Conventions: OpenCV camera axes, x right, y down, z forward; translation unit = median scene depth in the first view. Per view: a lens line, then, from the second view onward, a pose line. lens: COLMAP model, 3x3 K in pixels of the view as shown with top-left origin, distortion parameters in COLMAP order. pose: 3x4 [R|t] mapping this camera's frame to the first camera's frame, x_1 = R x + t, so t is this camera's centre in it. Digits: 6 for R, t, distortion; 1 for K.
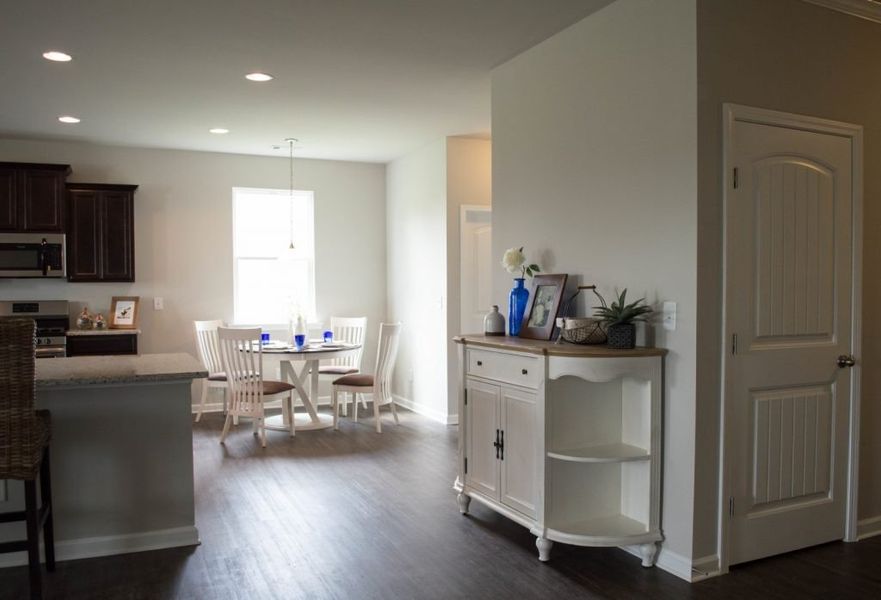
lens RADIAL K [[771.9, 0, 440.5], [0, 771.9, 300.0], [0, 0, 1]] dist [-0.143502, 0.000276]
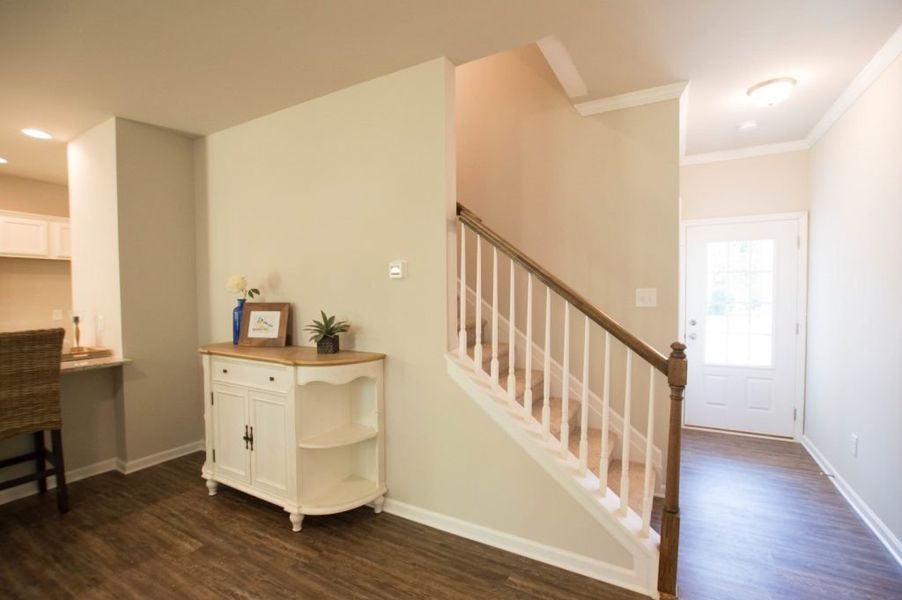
lens RADIAL K [[405.9, 0, 451.6], [0, 405.9, 306.3], [0, 0, 1]] dist [-0.024894, 0.000700]
pose [[0.806828, -0.016064, 0.590568, -0.039371], [0.013214, 0.999871, 0.009144, -0.025687], [-0.590639, 0.000426, 0.806936, 0.290639]]
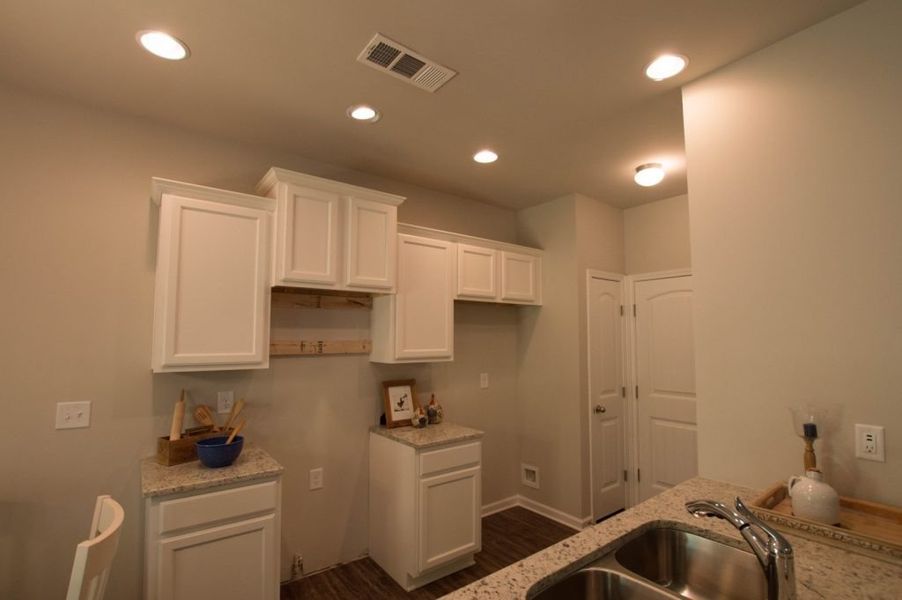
lens RADIAL K [[420.2, 0, 456.1], [0, 420.2, 308.8], [0, 0, 1]] dist [-0.029811, 0.000416]
pose [[0.973459, 0.021610, 0.227837, -0.590305], [-0.001009, 0.995928, -0.090151, -0.079710], [-0.228858, 0.087529, 0.969517, 1.120759]]
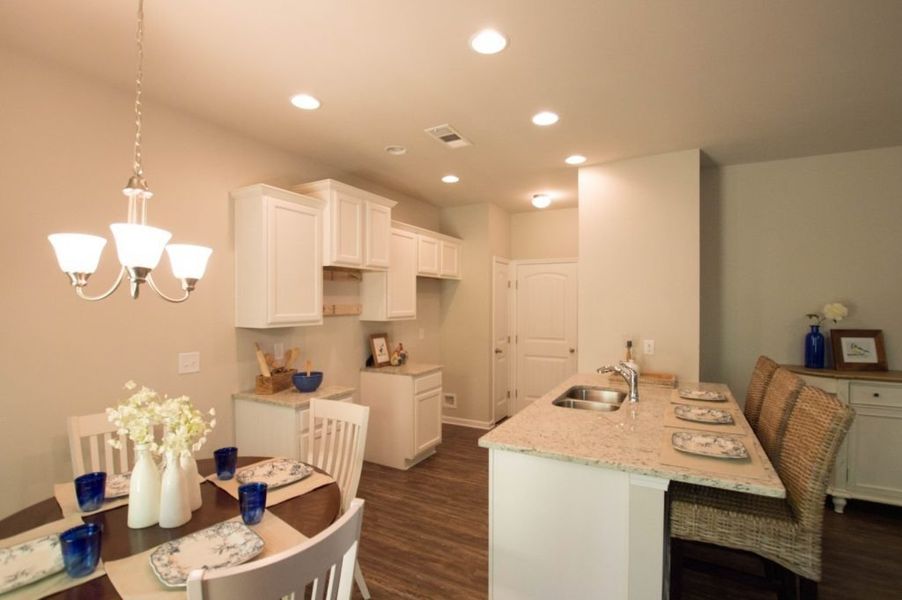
lens RADIAL K [[420.2, 0, 456.1], [0, 420.2, 308.8], [0, 0, 1]] dist [-0.029811, 0.000416]
pose [[0.798936, -0.001418, 0.601415, -1.006991], [0.007348, 0.999946, -0.007404, -0.071588], [-0.601372, 0.010335, 0.798902, 0.937253]]
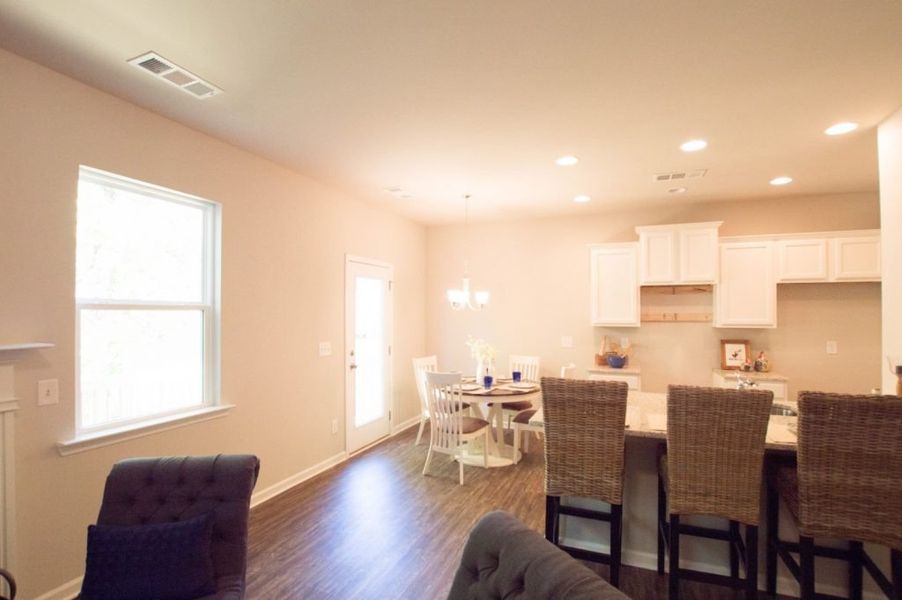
lens RADIAL K [[420.2, 0, 456.1], [0, 420.2, 308.8], [0, 0, 1]] dist [-0.029811, 0.000416]
pose [[0.685156, -0.000838, -0.728396, -0.196501], [-0.020067, 0.999598, -0.020025, -0.064872], [0.728120, 0.028337, 0.684864, 0.552136]]
